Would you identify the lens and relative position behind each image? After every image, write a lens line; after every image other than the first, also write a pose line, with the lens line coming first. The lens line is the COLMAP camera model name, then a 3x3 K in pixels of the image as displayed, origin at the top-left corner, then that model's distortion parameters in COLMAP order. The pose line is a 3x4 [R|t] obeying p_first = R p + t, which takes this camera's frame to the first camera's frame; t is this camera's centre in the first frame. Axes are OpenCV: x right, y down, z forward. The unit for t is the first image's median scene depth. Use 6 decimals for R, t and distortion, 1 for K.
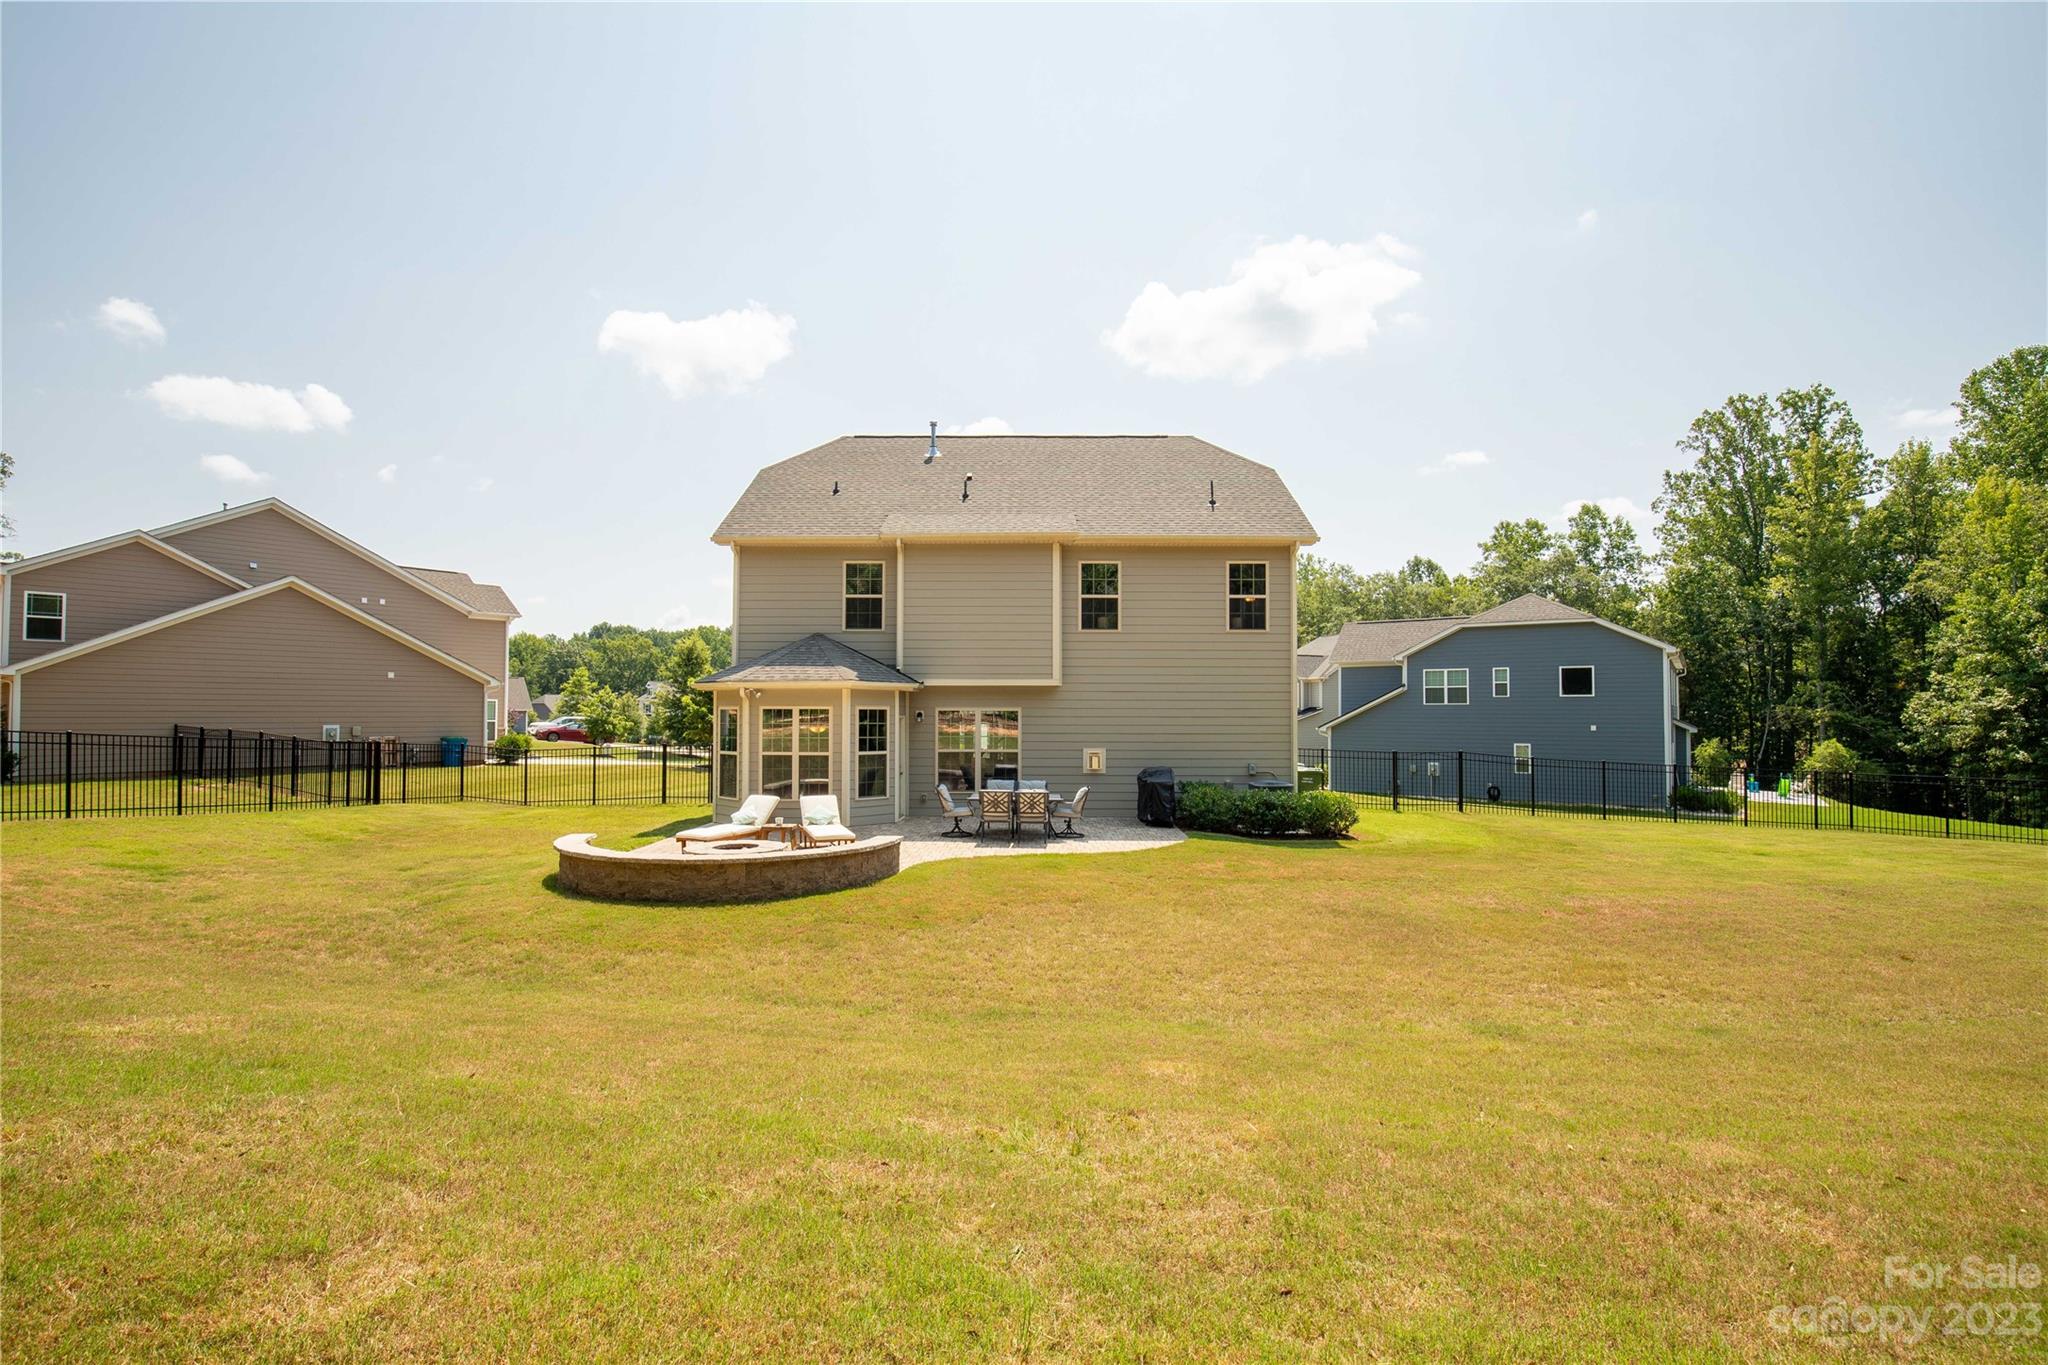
lens RADIAL K [[947.1, 0, 1037.0], [0, 947.1, 687.3], [0, 0, 1]] dist [-0.016979, 0.000464]
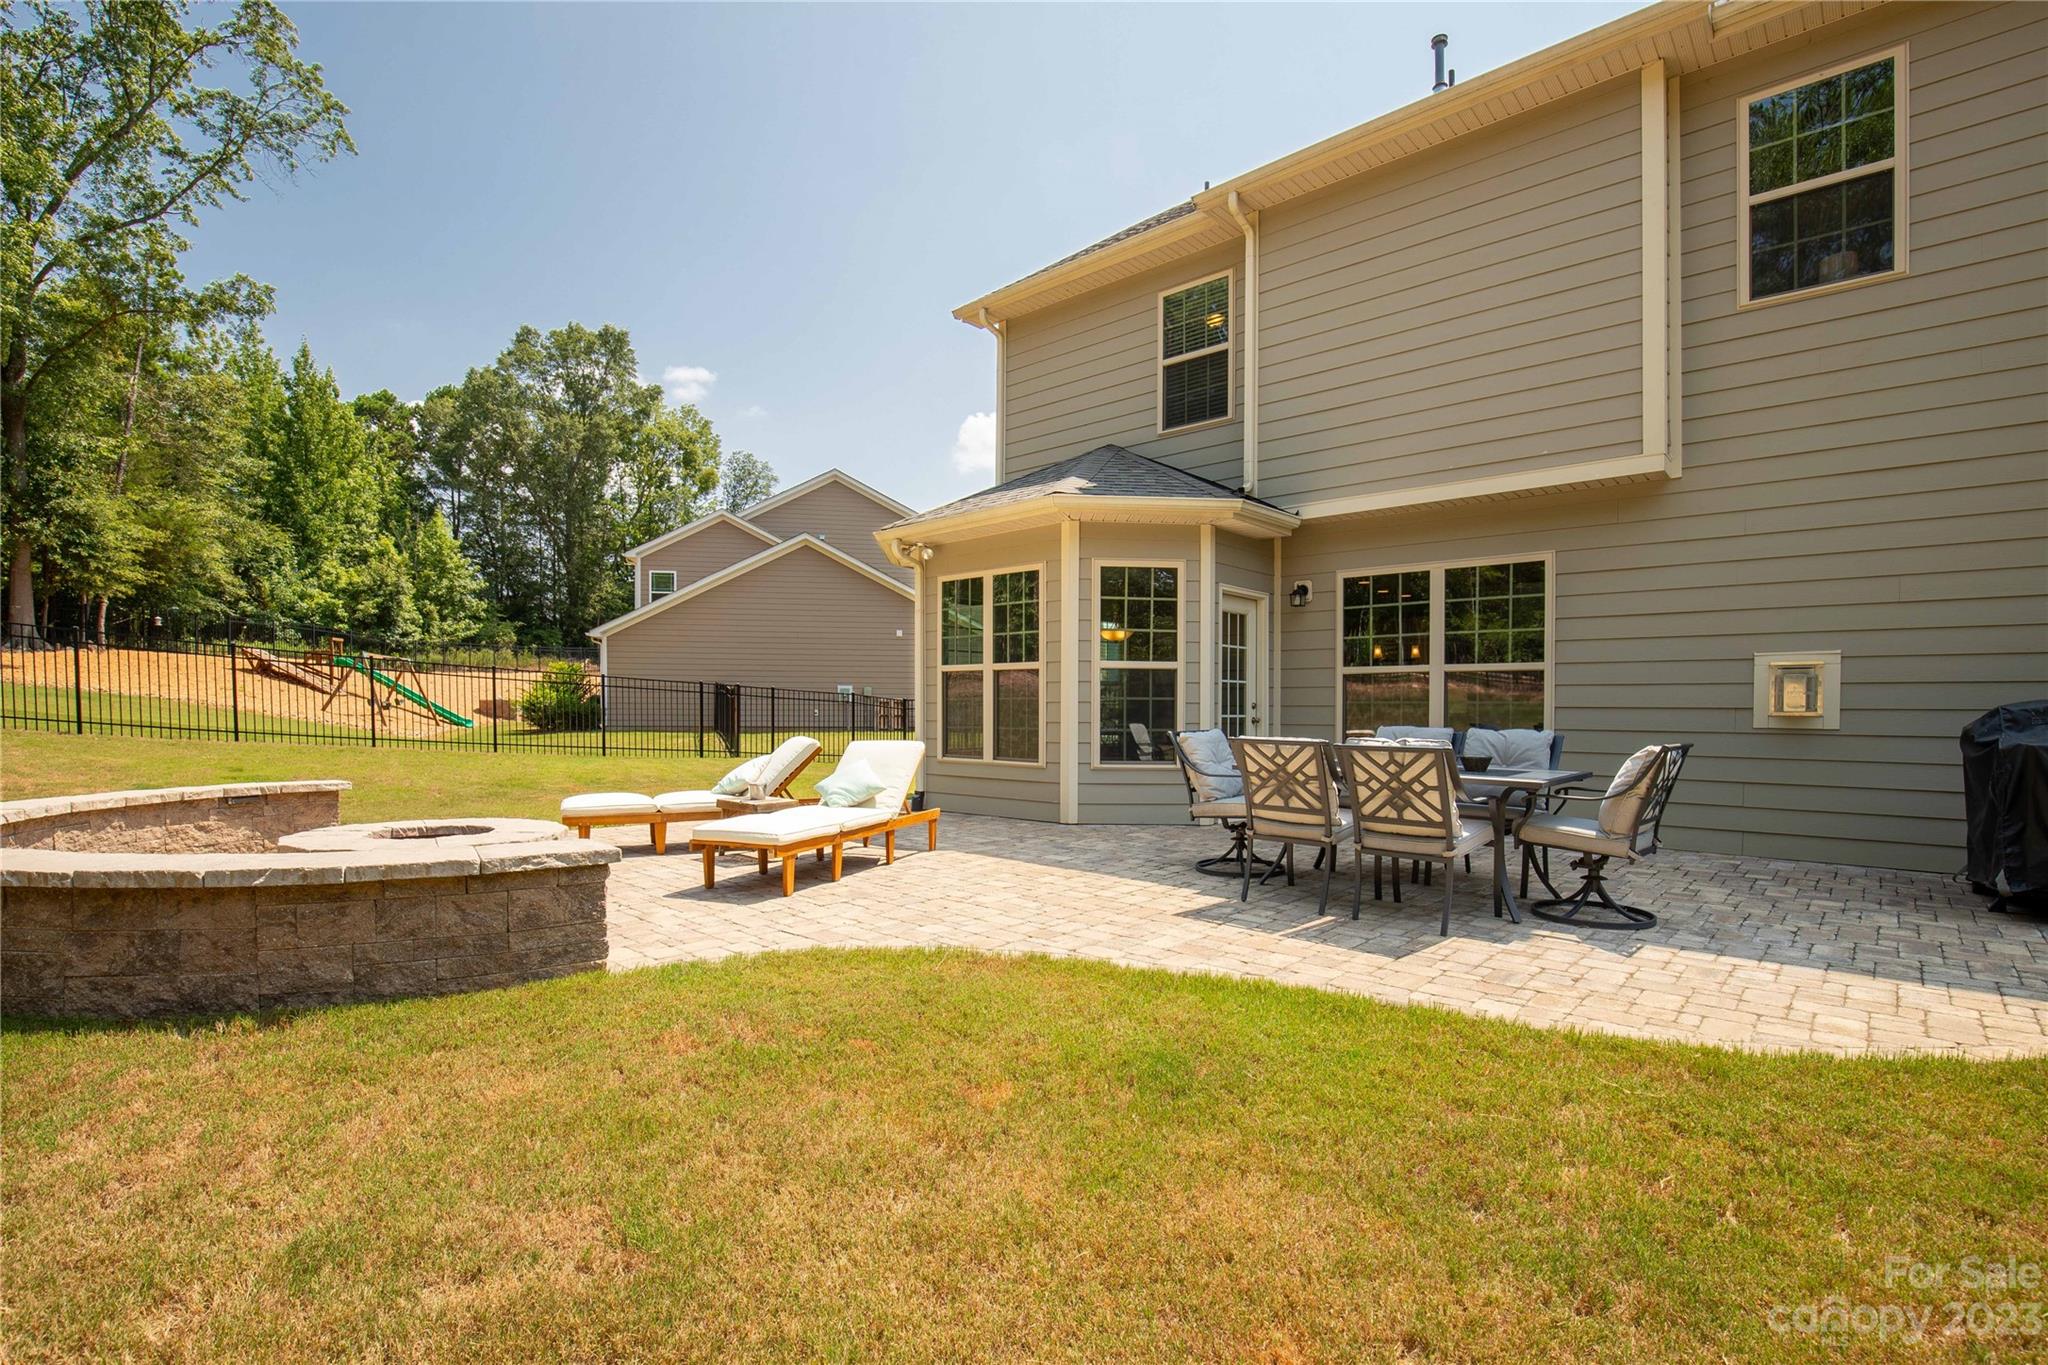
lens RADIAL K [[967.0, 0, 1010.0], [0, 967.0, 730.7], [0, 0, 1]] dist [-0.027116, 0.003420]
pose [[0.738853, 0.014441, -0.673711, 0.081725], [0.019655, 0.998883, 0.042967, 0.072273], [0.673579, -0.044989, 0.737744, 0.565289]]
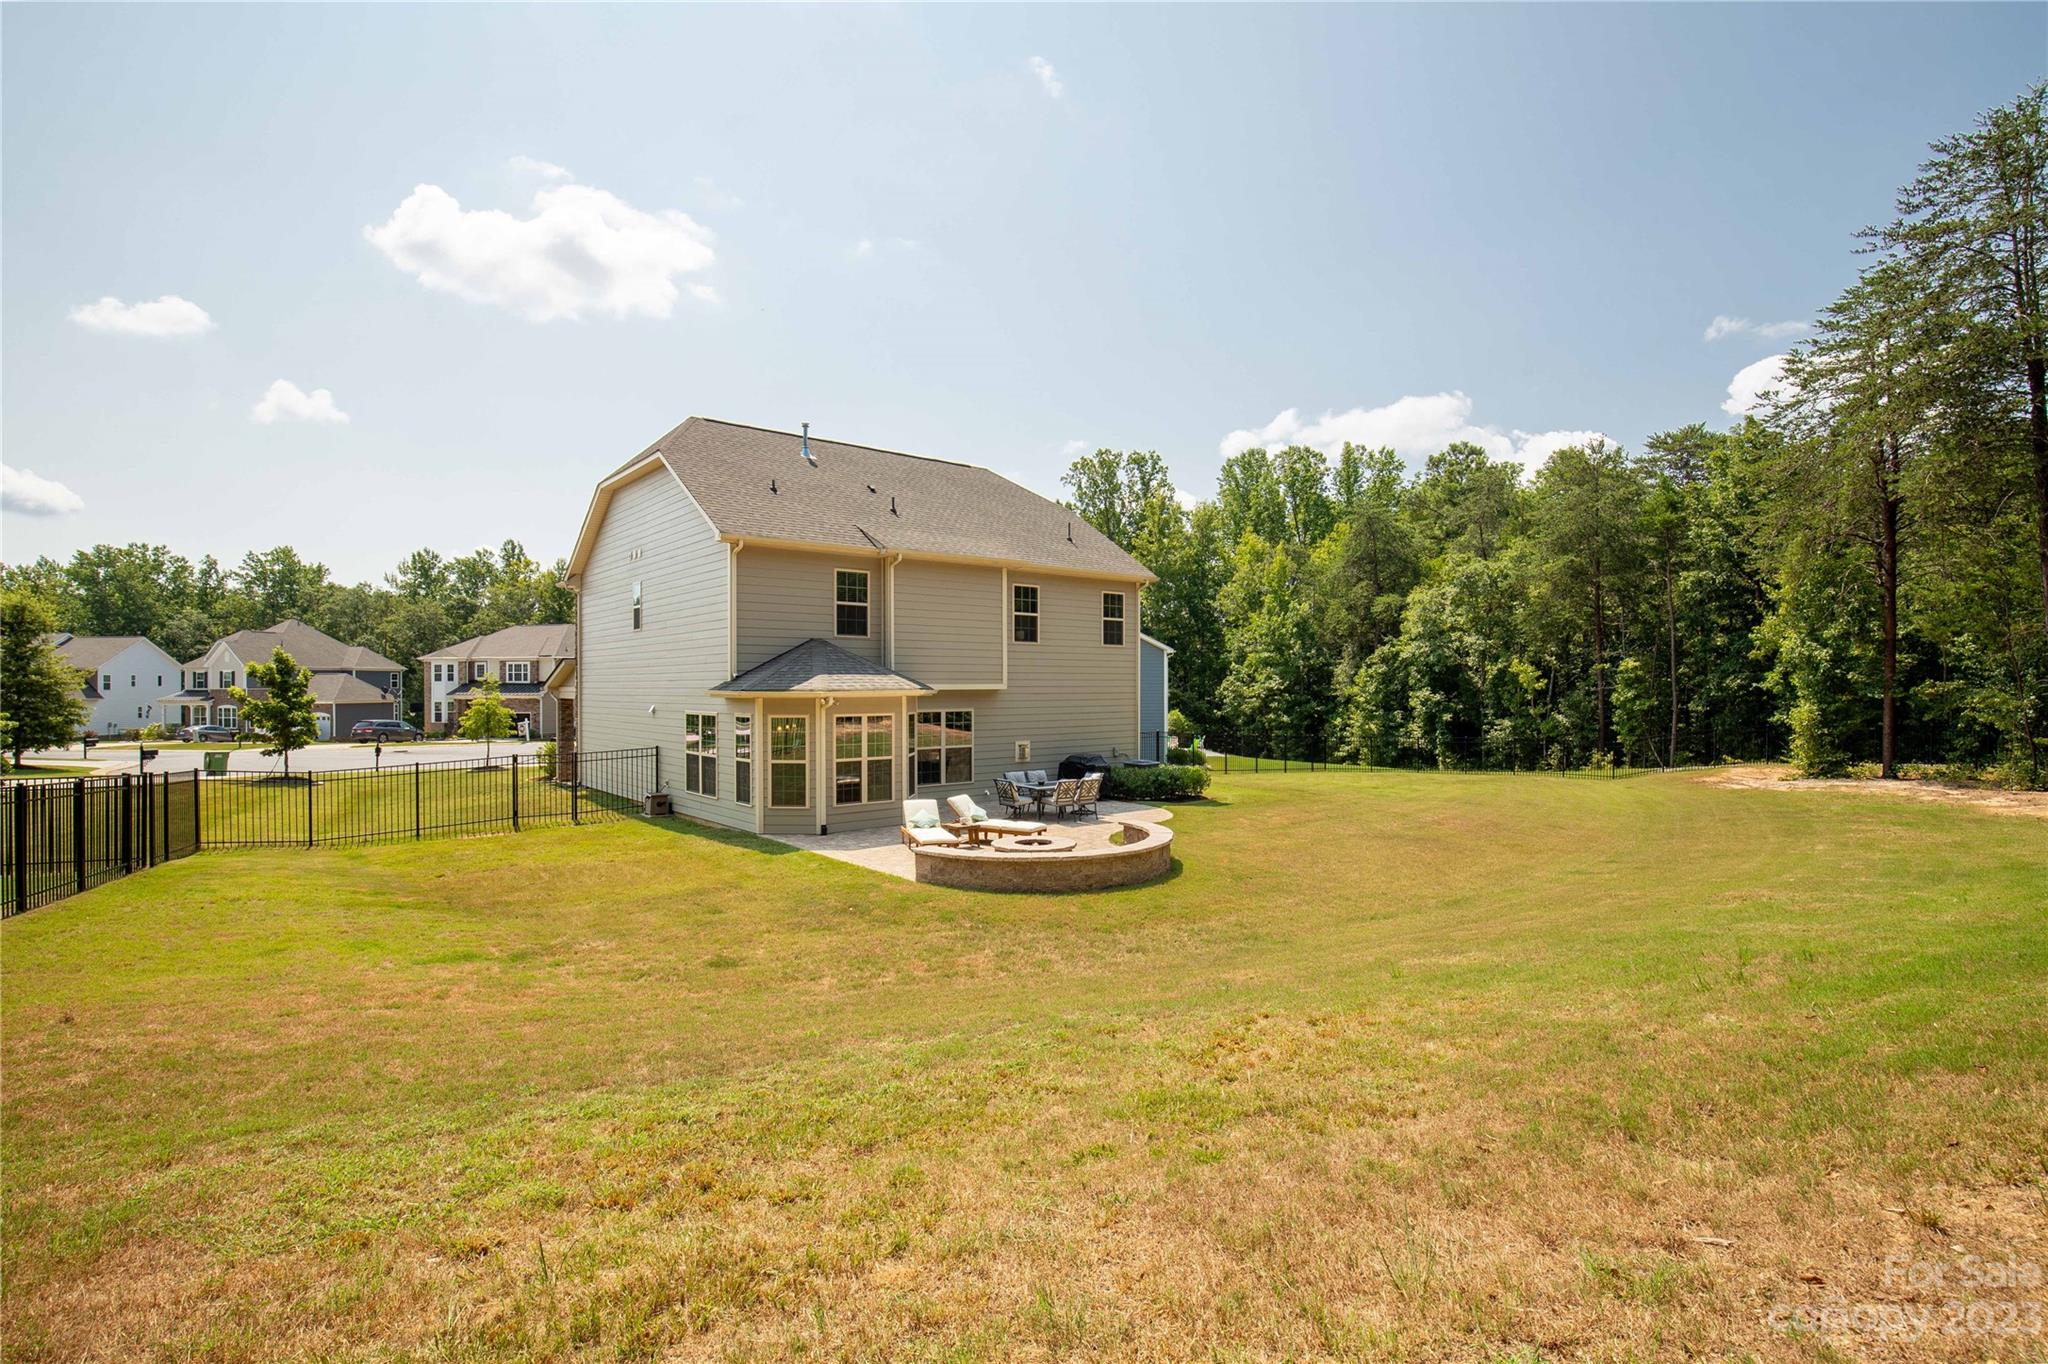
lens RADIAL K [[947.1, 0, 1038.8], [0, 947.1, 688.0], [0, 0, 1]] dist [-0.016979, 0.000464]
pose [[0.773098, -0.006067, 0.634257, -0.684278], [-0.013637, 0.999564, 0.026184, -0.033962], [-0.634139, -0.028892, 0.772679, 0.066267]]
